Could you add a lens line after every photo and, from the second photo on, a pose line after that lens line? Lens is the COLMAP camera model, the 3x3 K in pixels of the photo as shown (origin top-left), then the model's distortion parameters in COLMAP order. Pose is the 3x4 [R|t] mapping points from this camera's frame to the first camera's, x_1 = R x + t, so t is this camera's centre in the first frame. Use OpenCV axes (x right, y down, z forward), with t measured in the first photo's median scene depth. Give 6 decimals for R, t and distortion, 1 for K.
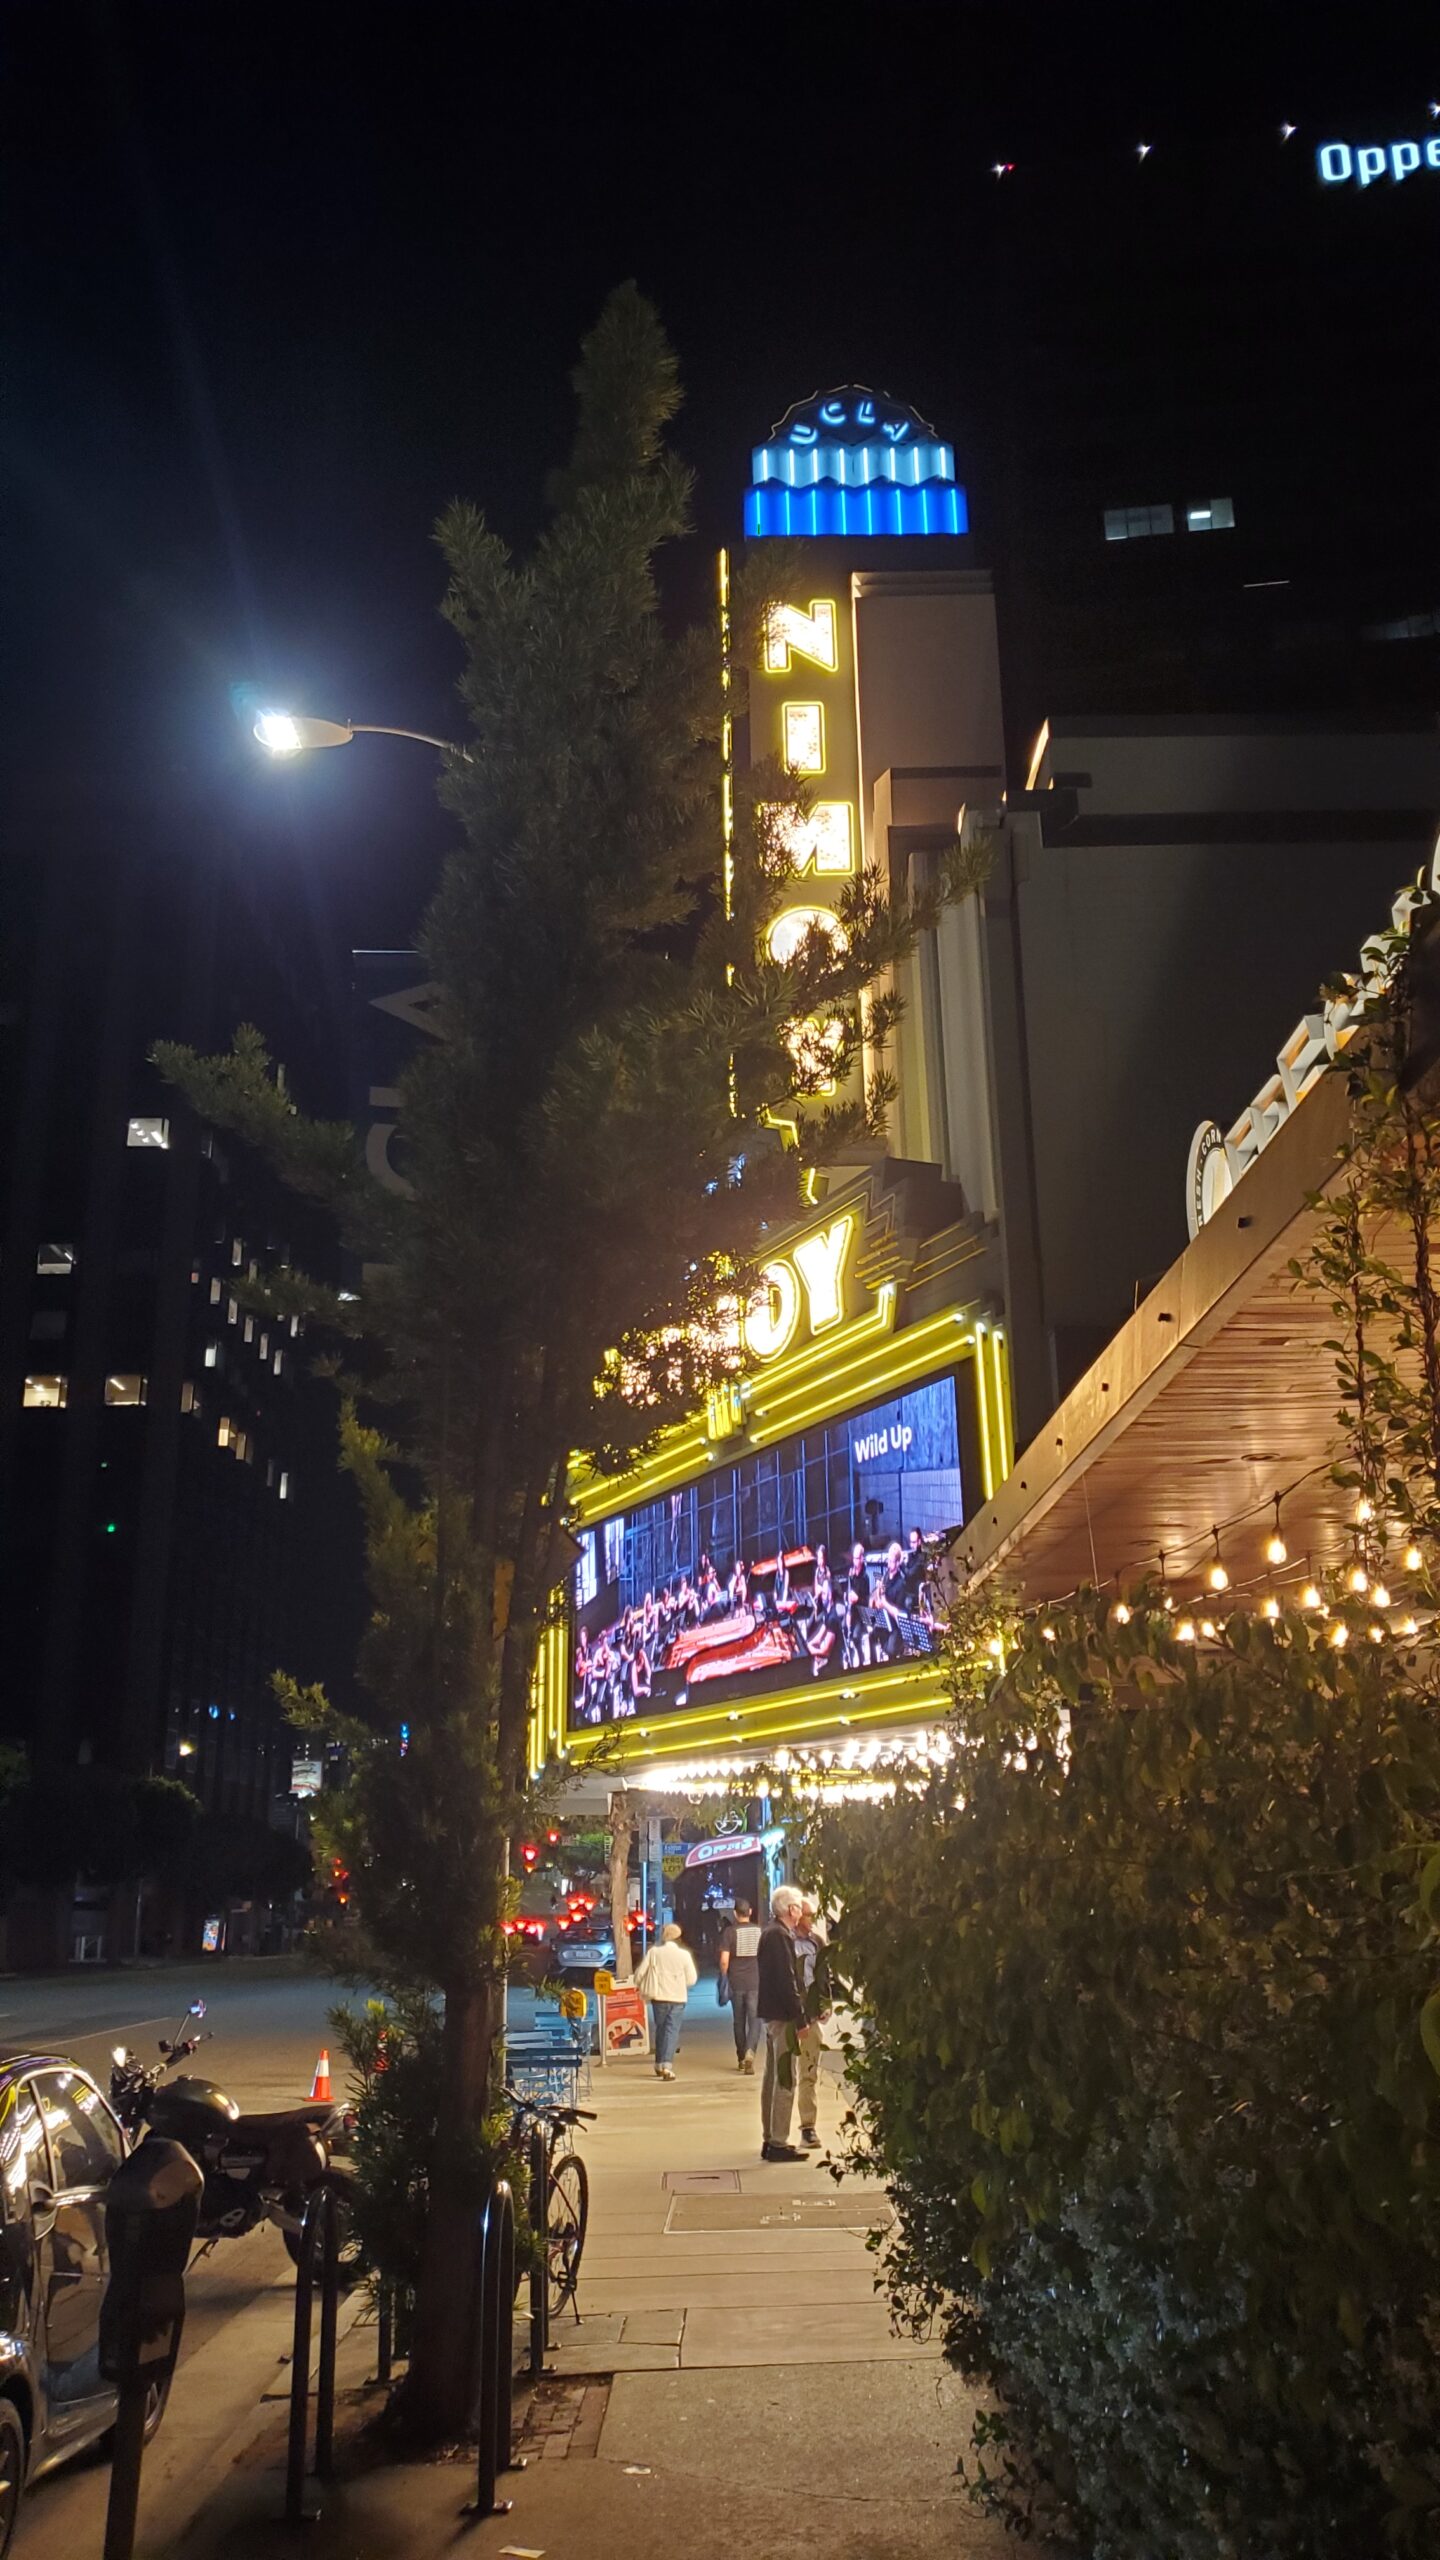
lens RADIAL K [[2038.9, 0, 720.0], [0, 2038.9, 1280.0], [0, 0, 1]] dist [0.066189, -0.013753]
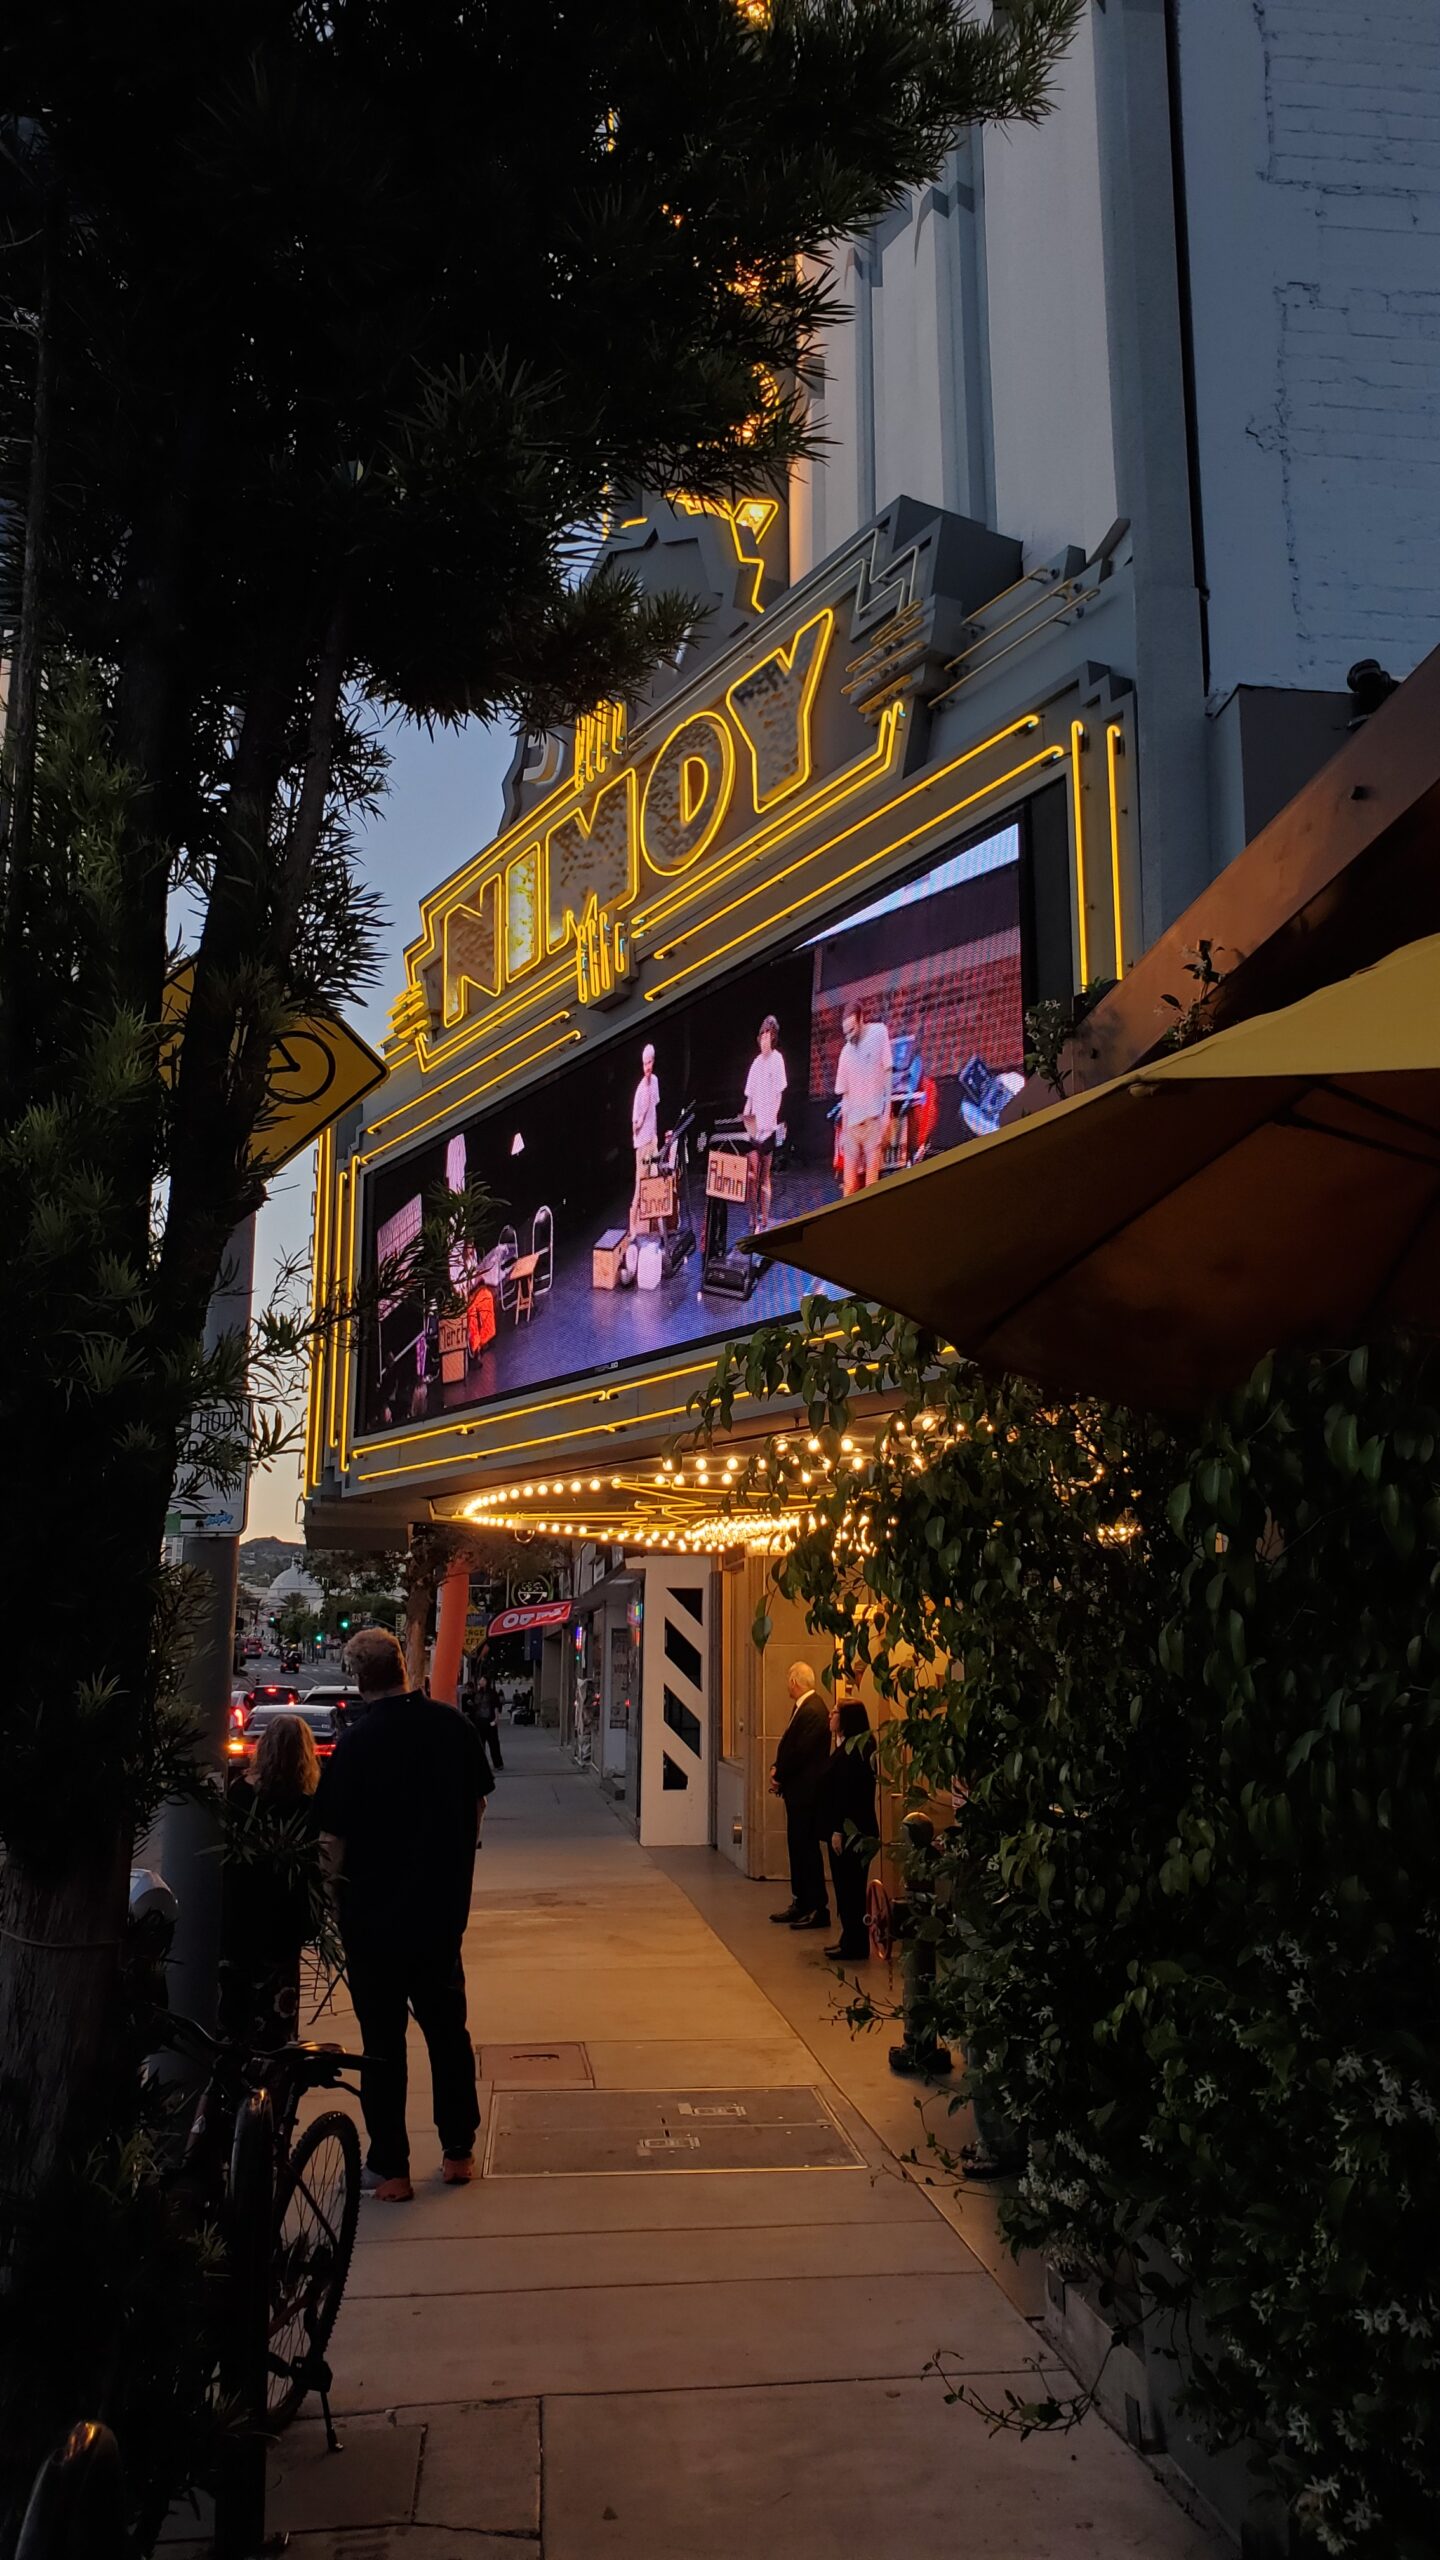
lens RADIAL K [[2038.9, 0, 720.0], [0, 2038.9, 1280.0], [0, 0, 1]] dist [0.066189, -0.013753]
pose [[0.994366, 0.039147, 0.098507, -0.025124], [-0.048800, 0.994031, 0.097573, 0.116917], [-0.094100, -0.101831, 0.990341, 0.363833]]
